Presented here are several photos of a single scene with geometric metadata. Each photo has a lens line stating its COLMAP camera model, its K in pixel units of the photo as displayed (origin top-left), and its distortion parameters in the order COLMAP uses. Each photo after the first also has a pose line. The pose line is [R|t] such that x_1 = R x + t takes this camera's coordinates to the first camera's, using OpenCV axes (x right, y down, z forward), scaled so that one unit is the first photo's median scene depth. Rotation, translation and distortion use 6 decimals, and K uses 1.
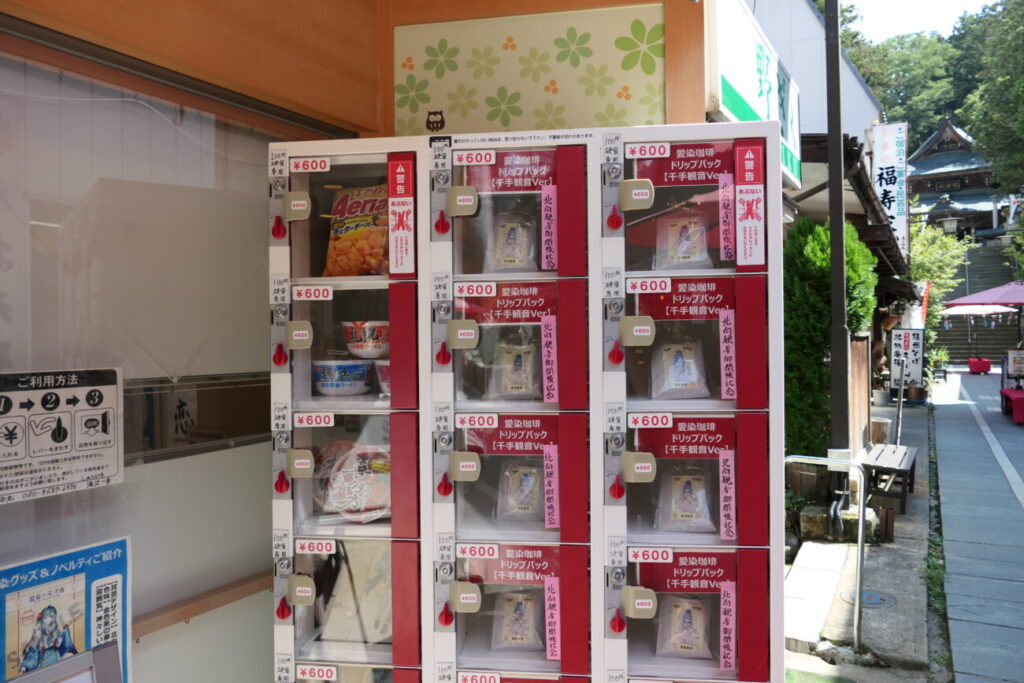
lens RADIAL K [[735.5, 0, 512.3], [0, 735.5, 341.6], [0, 0, 1]] dist [-0.010783, 0.001366]
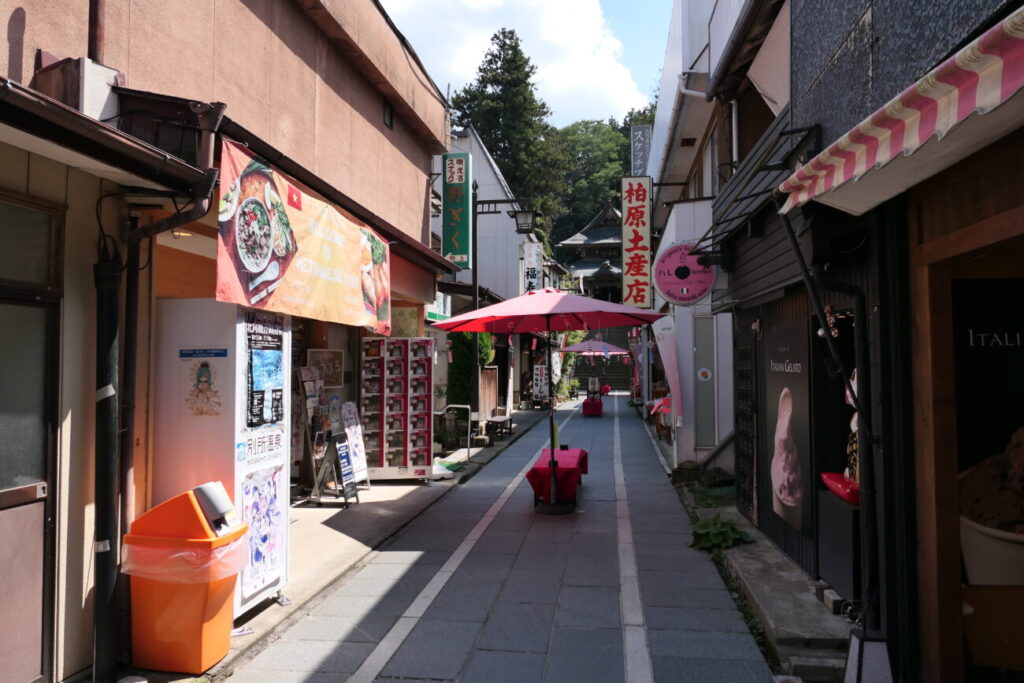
lens RADIAL K [[735.5, 0, 512.3], [0, 735.5, 341.5], [0, 0, 1]] dist [-0.010783, 0.001366]
pose [[0.930180, 0.023398, 0.366357, -0.035204], [-0.007205, 0.998938, -0.045504, 0.001704], [-0.367032, 0.039687, 0.929361, -0.134708]]
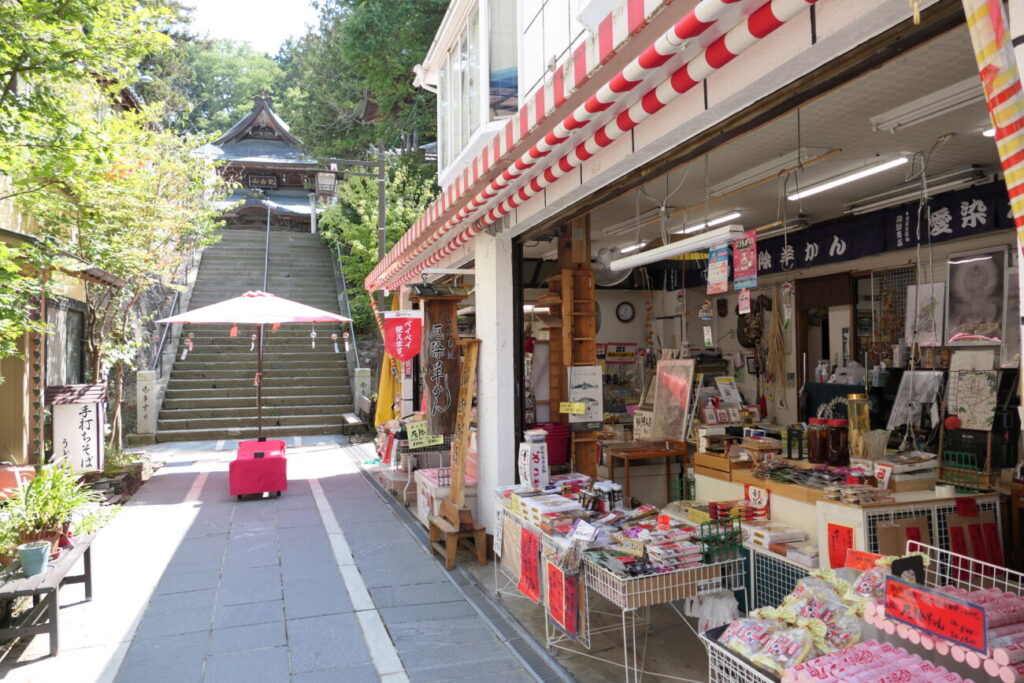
lens RADIAL K [[735.5, 0, 510.3], [0, 735.5, 343.0], [0, 0, 1]] dist [-0.010783, 0.001366]
pose [[0.663970, 0.031944, 0.747076, 0.188568], [-0.001992, 0.999159, -0.040952, -0.004907], [-0.747756, 0.025702, 0.663476, 0.281627]]
